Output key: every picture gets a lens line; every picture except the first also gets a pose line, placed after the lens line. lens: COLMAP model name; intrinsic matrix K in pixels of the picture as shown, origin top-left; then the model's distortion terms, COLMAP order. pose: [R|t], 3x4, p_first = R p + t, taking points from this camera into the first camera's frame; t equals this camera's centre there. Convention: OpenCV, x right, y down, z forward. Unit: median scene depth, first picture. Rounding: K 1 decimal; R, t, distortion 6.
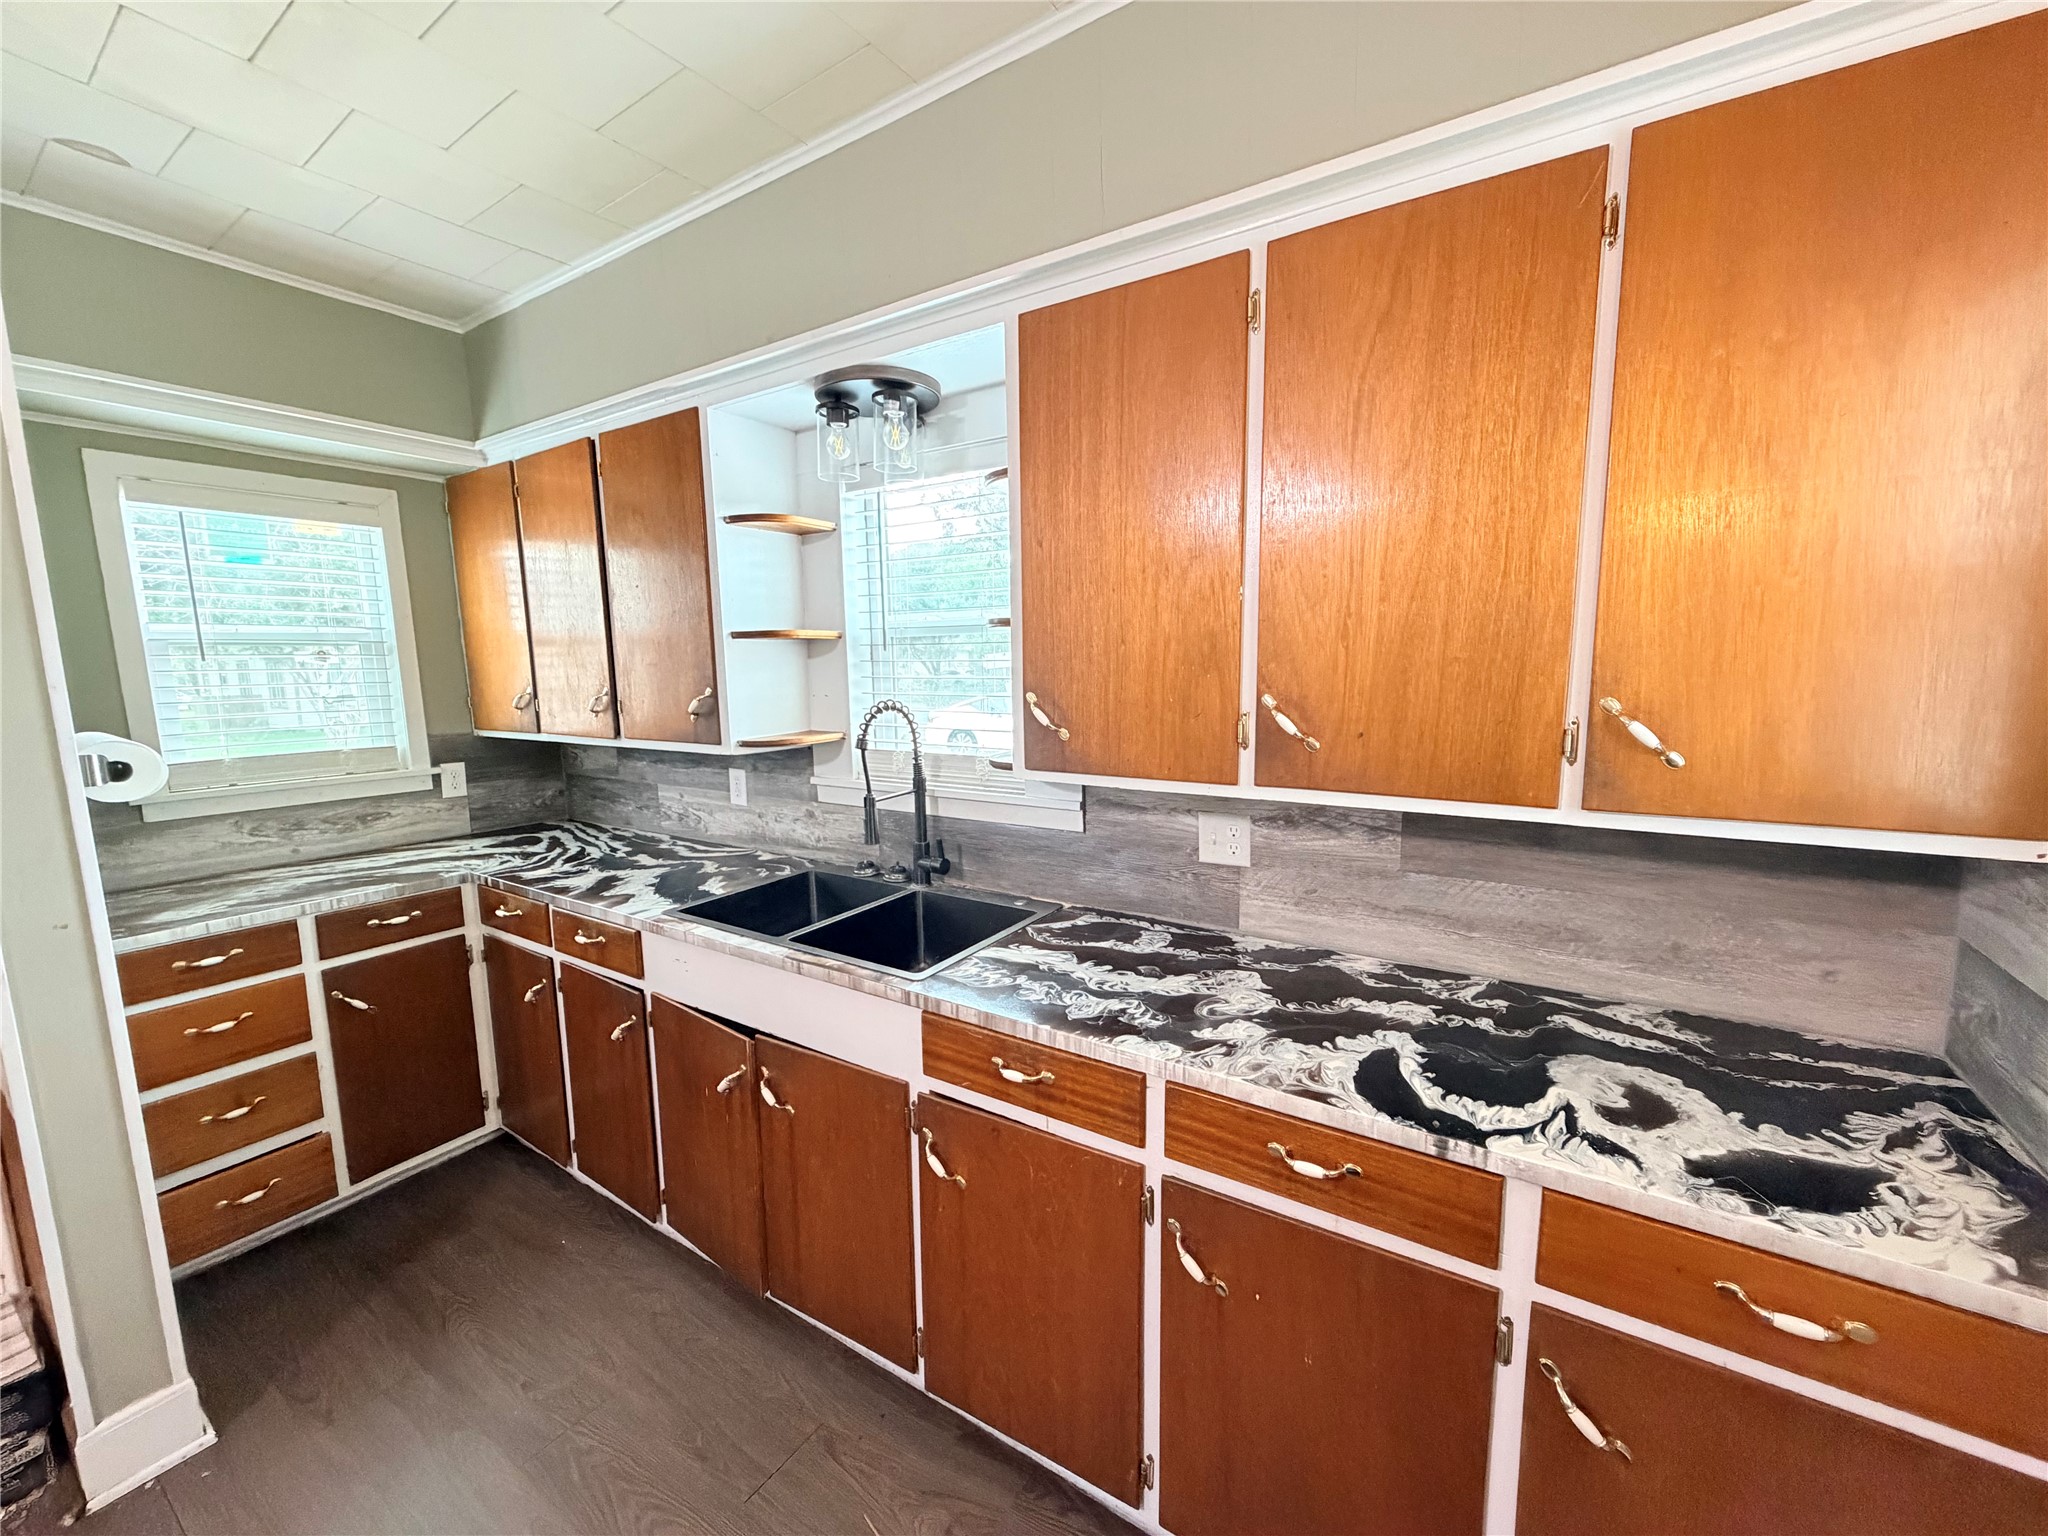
lens RADIAL K [[814.3, 0, 1026.6], [0, 814.3, 771.1], [0, 0, 1]] dist [0.000110, 0.000450]
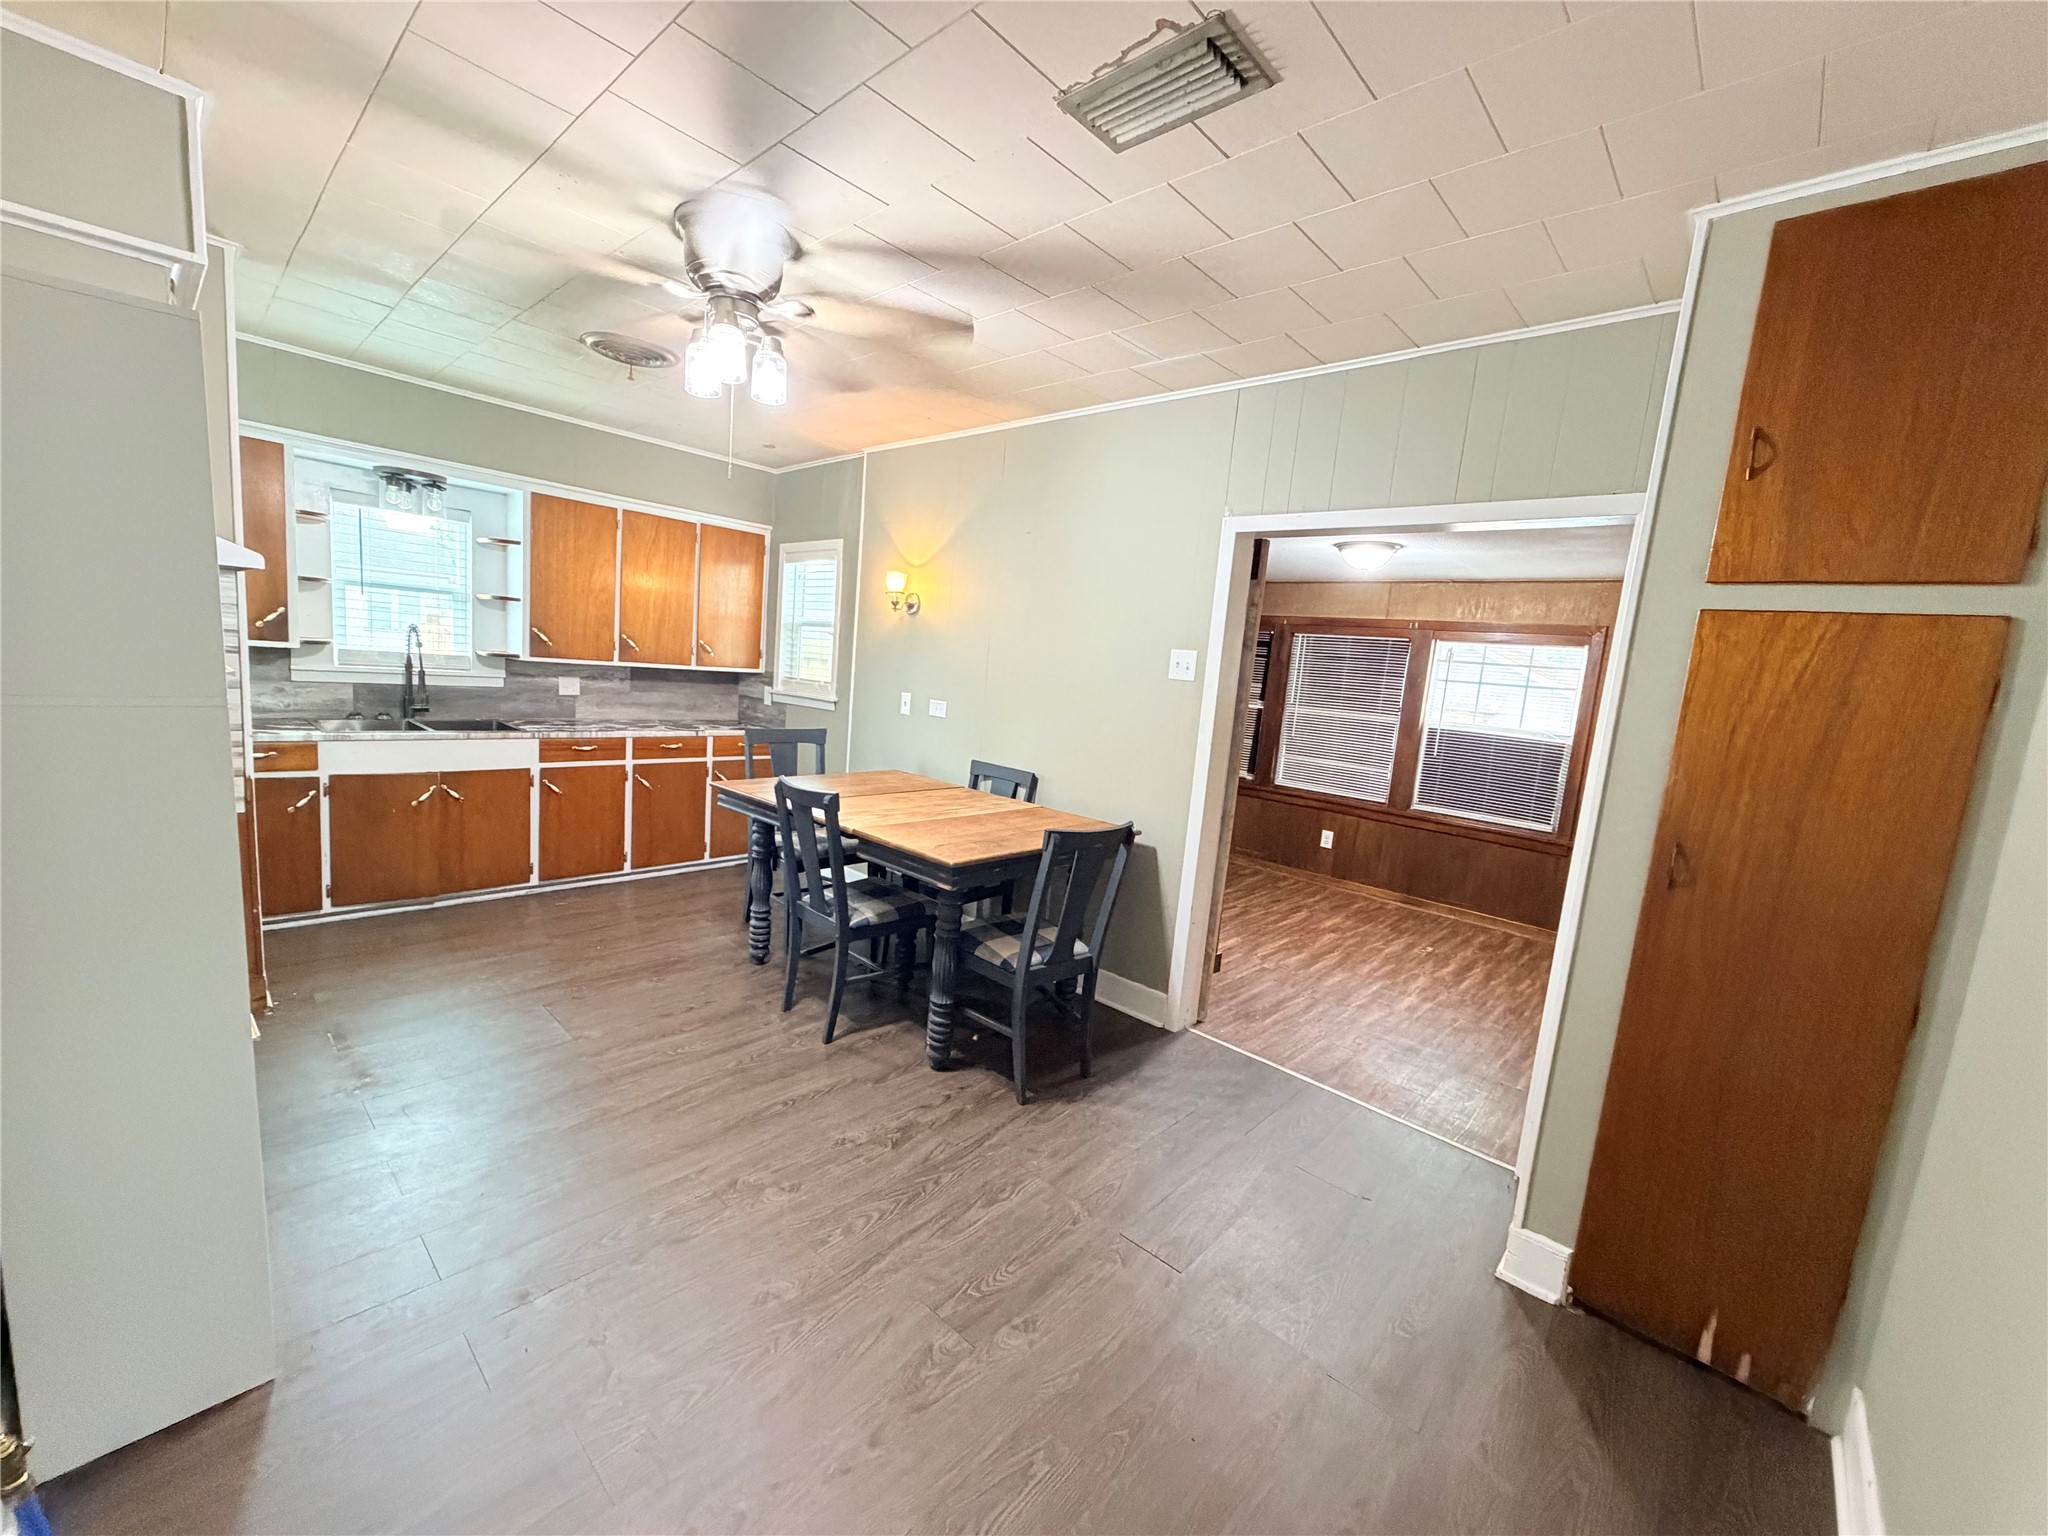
lens RADIAL K [[814.3, 0, 1010.4], [0, 814.3, 768.5], [0, 0, 1]] dist [0.000110, 0.000450]
pose [[0.176127, -0.101722, 0.979097, -2.586937], [0.047056, 0.994379, 0.094845, 0.199792], [-0.983242, 0.029368, 0.179924, -1.112416]]
